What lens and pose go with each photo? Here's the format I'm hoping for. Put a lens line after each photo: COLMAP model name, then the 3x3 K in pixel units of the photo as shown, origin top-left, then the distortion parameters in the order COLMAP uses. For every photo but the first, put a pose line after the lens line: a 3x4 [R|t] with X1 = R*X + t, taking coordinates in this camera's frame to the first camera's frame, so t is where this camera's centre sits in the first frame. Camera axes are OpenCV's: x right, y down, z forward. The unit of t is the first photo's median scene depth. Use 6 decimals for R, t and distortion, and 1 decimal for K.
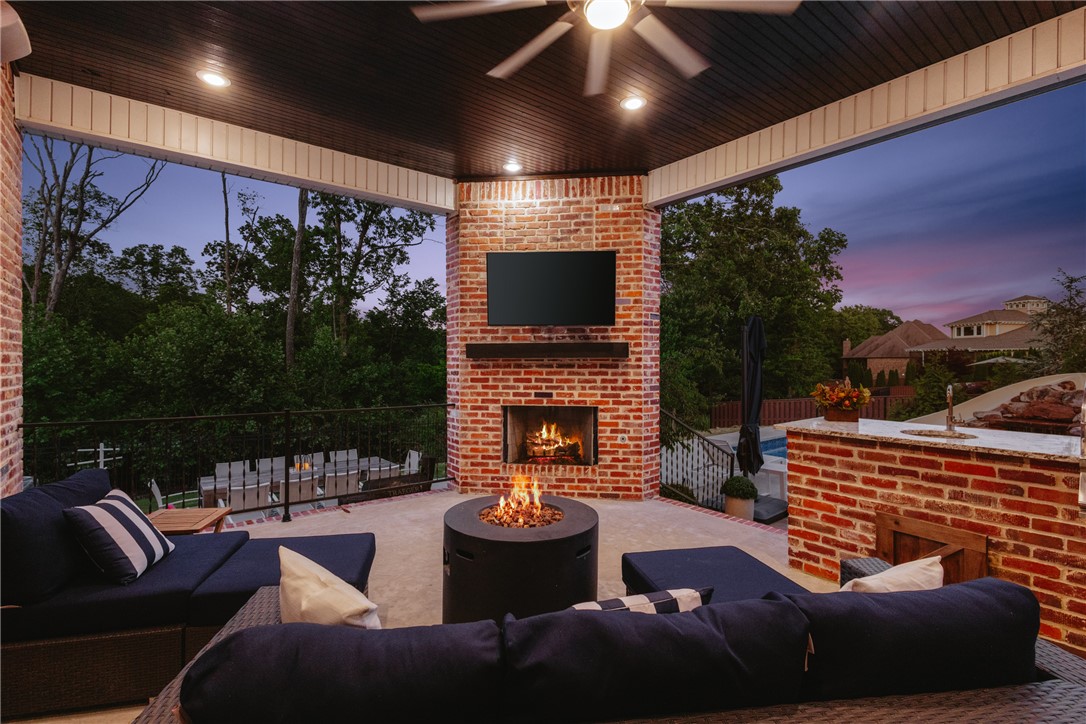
lens RADIAL K [[500.9, 0, 542.9], [0, 500.9, 359.0], [0, 0, 1]] dist [-0.001008, -0.000131]
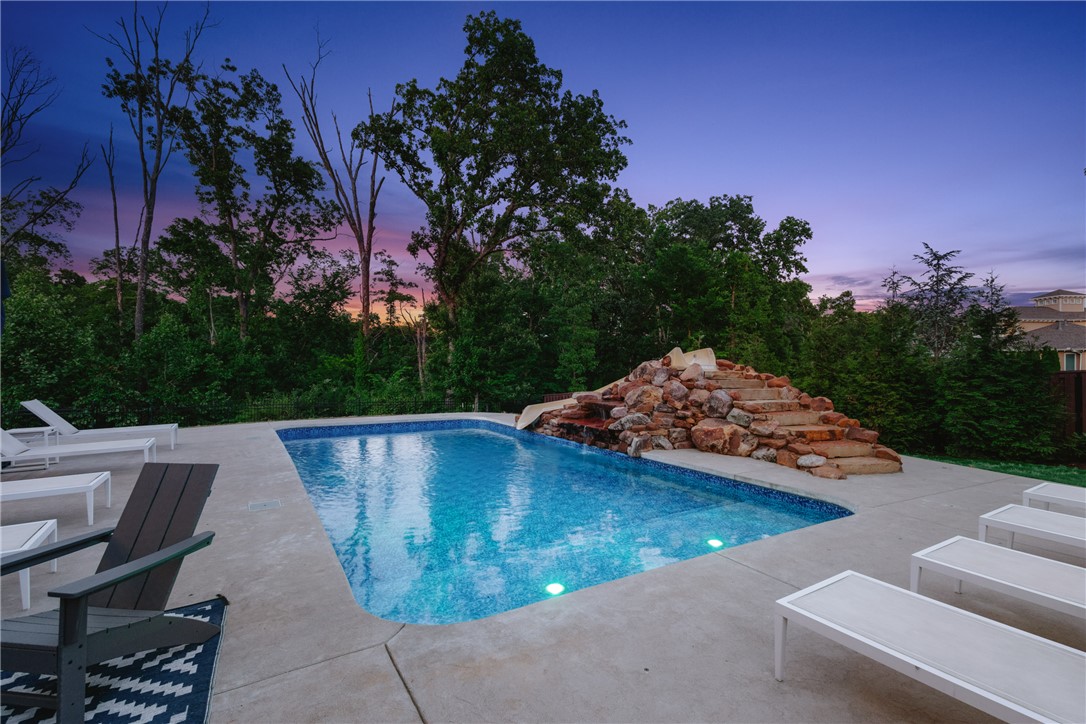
lens RADIAL K [[500.9, 0, 542.9], [0, 500.9, 359.0], [0, 0, 1]] dist [-0.001008, -0.000131]
pose [[0.992739, 0.009638, -0.119902, 0.276326], [-0.010930, 0.999889, -0.010123, 0.018583], [0.119791, 0.011360, 0.992734, 0.039724]]
